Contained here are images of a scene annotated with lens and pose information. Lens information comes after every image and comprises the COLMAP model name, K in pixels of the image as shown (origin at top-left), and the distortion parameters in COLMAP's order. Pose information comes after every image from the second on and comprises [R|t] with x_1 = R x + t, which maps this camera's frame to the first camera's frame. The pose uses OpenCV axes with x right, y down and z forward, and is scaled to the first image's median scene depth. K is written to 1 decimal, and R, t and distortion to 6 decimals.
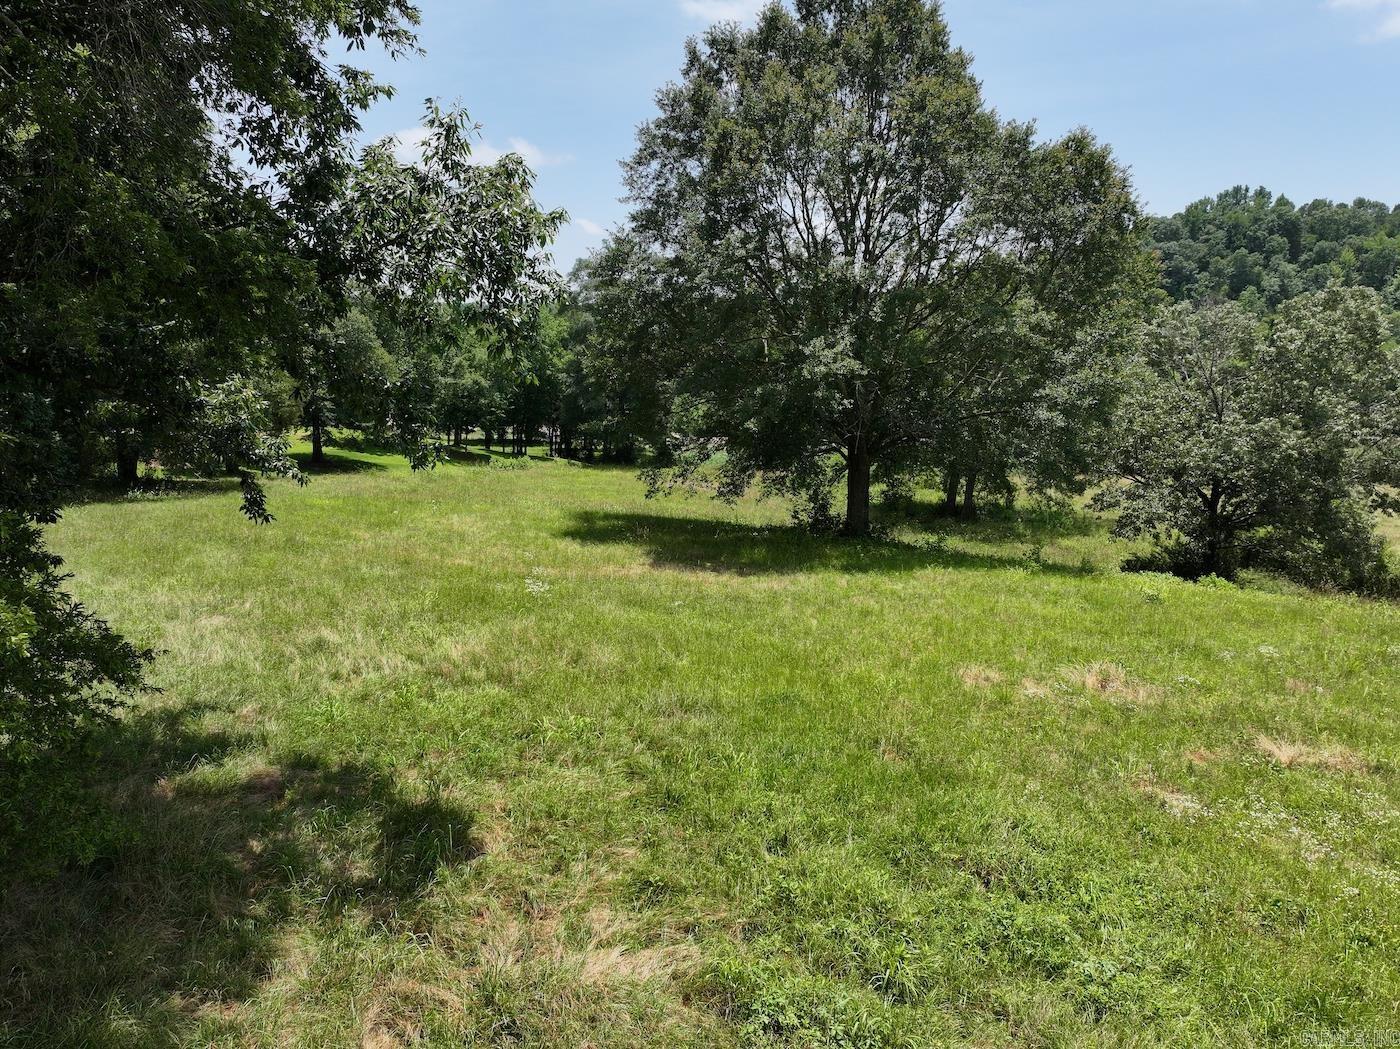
lens RADIAL K [[1083.1, 0, 707.5], [0, 1083.1, 526.8], [0, 0, 1]] dist [0.000796, 0.010292]
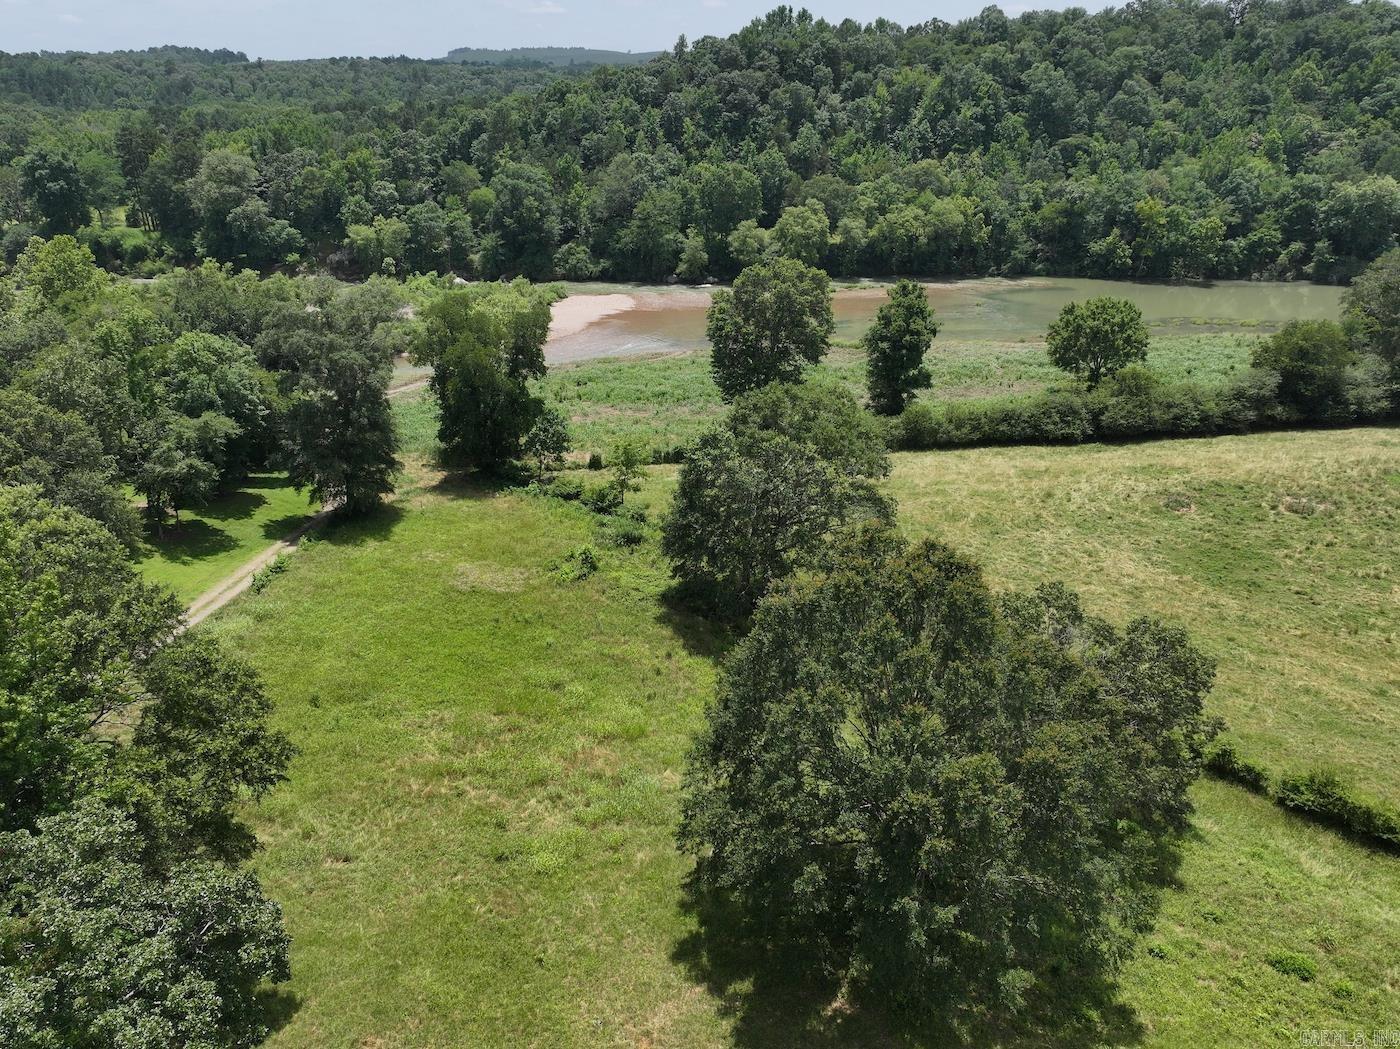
lens RADIAL K [[1083.1, 0, 694.6], [0, 1083.1, 521.8], [0, 0, 1]] dist [0.000796, 0.010292]
pose [[0.911621, -0.166170, 0.375944, -0.070006], [0.072821, 0.965463, 0.250158, -0.111933], [-0.404529, -0.200673, 0.892237, 0.003567]]
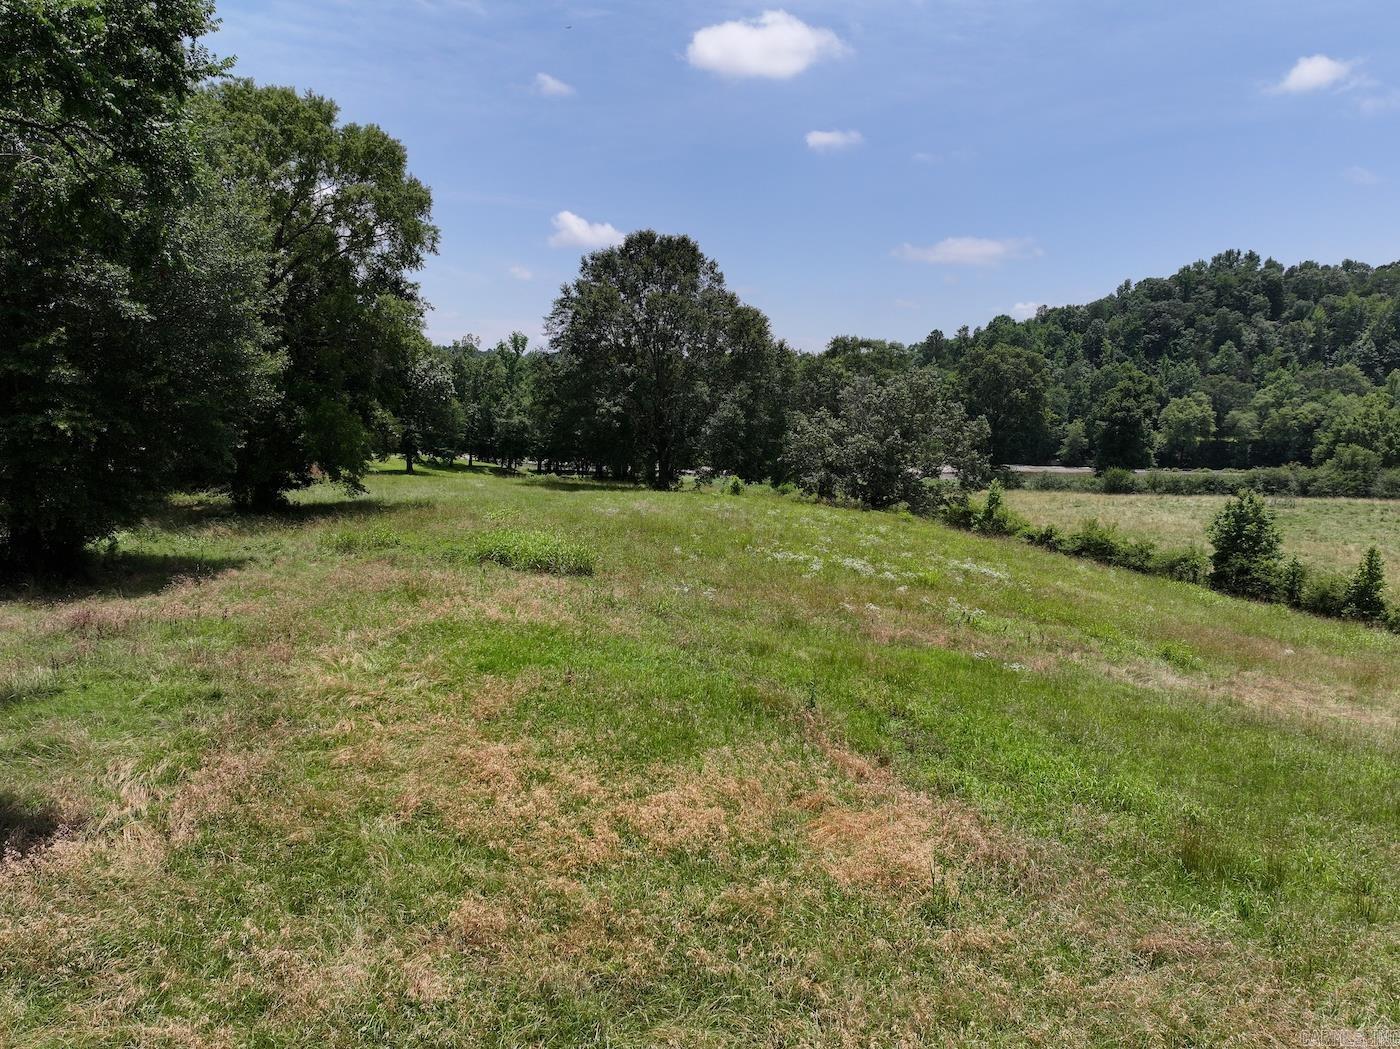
lens RADIAL K [[1083.1, 0, 704.5], [0, 1083.1, 520.4], [0, 0, 1]] dist [0.000796, 0.010292]
pose [[0.996615, 0.009996, -0.081601, 0.053209], [-0.013845, 0.998811, -0.046735, 0.021562], [0.081037, 0.047707, 0.995569, -0.141795]]
